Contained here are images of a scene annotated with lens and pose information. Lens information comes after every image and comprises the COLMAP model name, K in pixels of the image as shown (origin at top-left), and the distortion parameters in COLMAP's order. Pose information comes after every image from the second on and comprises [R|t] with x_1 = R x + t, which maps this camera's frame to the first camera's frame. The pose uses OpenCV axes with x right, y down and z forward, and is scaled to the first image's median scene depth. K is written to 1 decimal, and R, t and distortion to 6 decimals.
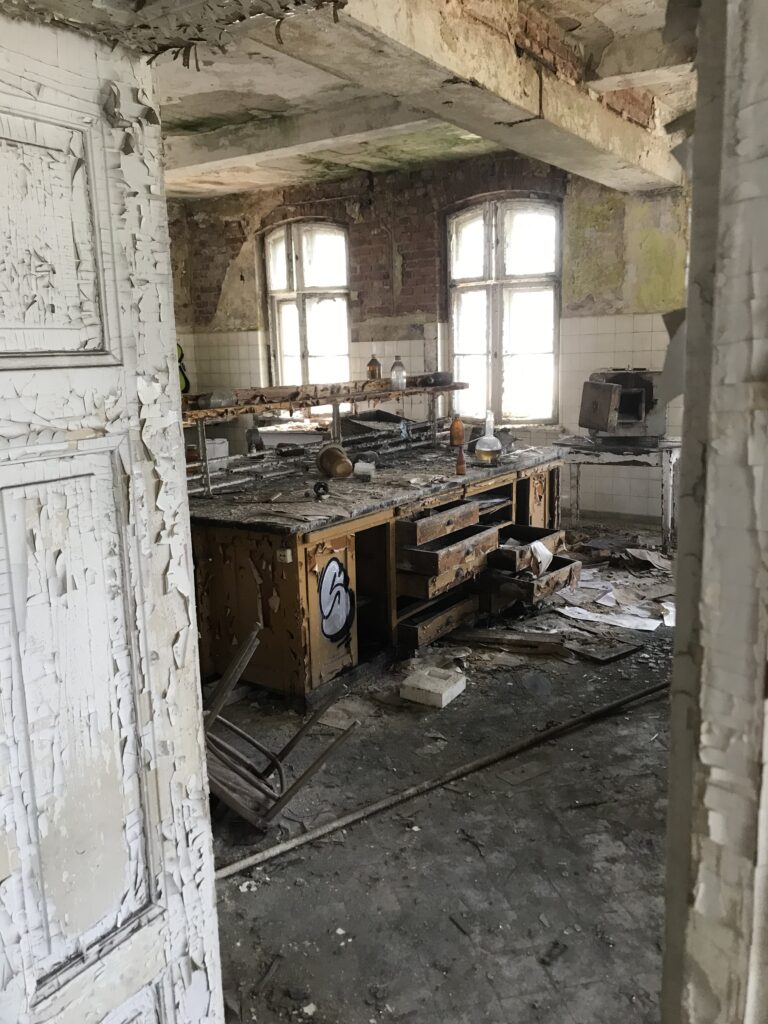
lens RADIAL K [[855.9, 0, 384.0], [0, 855.9, 512.0], [0, 0, 1]] dist [0.186584, -0.660945]
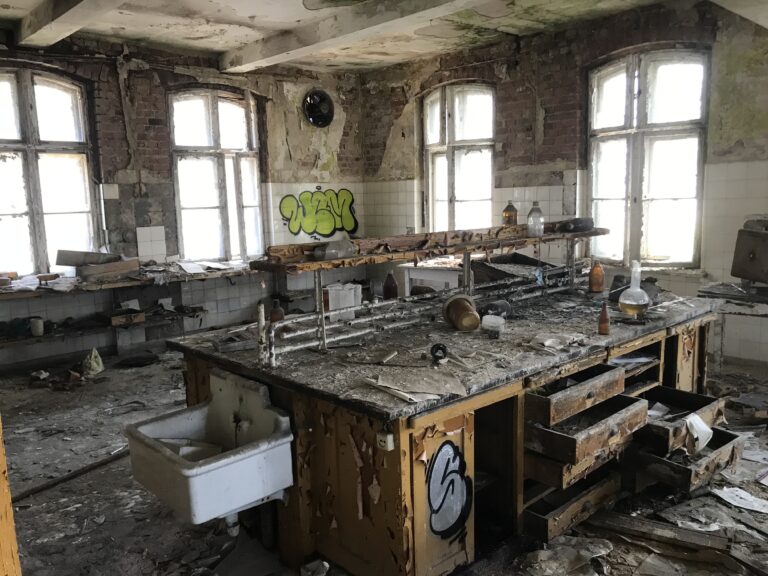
lens RADIAL K [[634.3, 0, 384.0], [0, 634.3, 288.0], [0, 0, 1]] dist [0.047224, -0.064173]
pose [[0.975242, 0.031688, -0.218856, 0.009111], [-0.040190, 0.998596, -0.034504, -0.051227], [0.217456, 0.042446, 0.975147, 0.259522]]
